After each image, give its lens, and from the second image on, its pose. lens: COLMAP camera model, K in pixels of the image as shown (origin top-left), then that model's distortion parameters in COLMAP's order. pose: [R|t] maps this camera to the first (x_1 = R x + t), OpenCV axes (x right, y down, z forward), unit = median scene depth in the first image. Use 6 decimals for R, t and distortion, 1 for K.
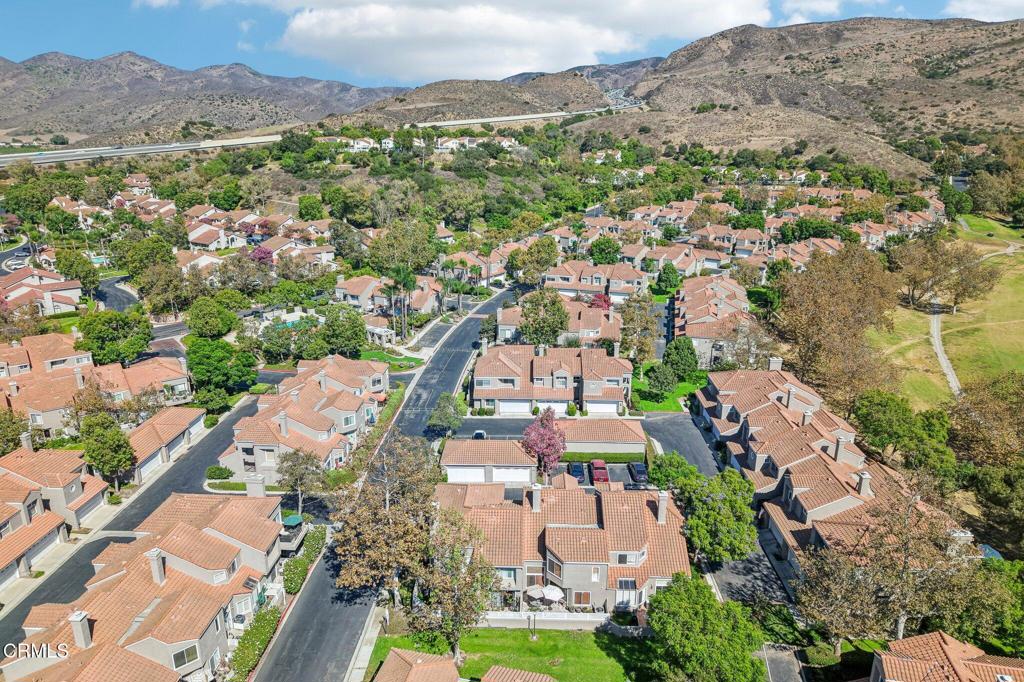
lens RADIAL K [[689.4, 0, 513.2], [0, 689.4, 341.8], [0, 0, 1]] dist [0.007543, -0.003260]
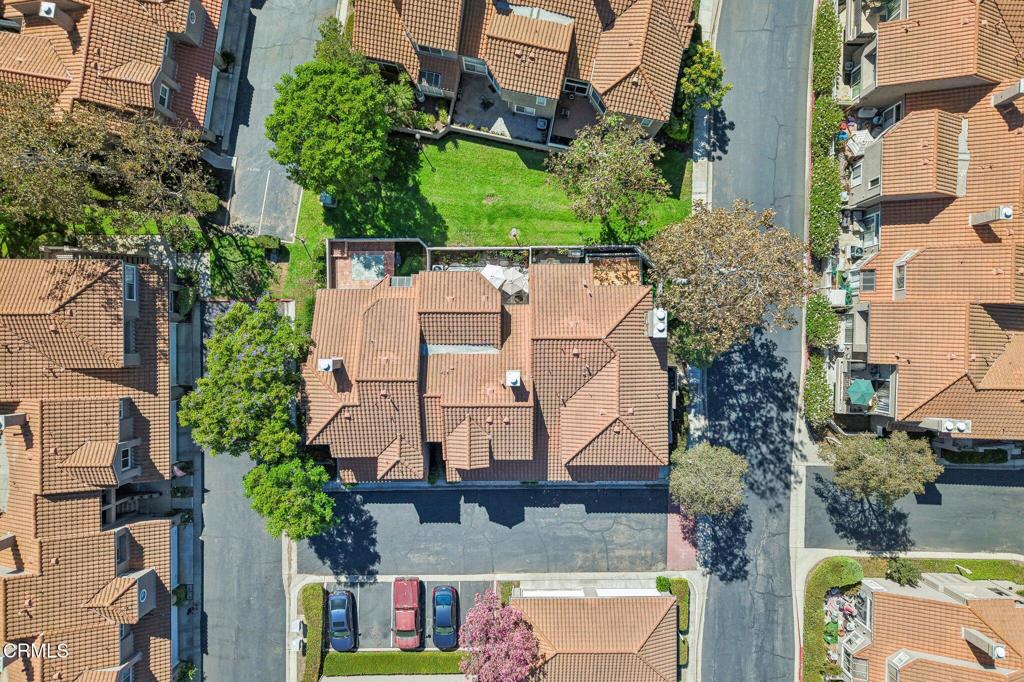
lens RADIAL K [[689.4, 0, 513.2], [0, 689.4, 341.8], [0, 0, 1]] dist [0.007543, -0.003260]
pose [[-0.999545, 0.029927, -0.003648, 0.004814], [-0.012303, -0.294452, 0.955587, -0.055231], [0.027524, 0.955197, 0.294687, 0.103822]]
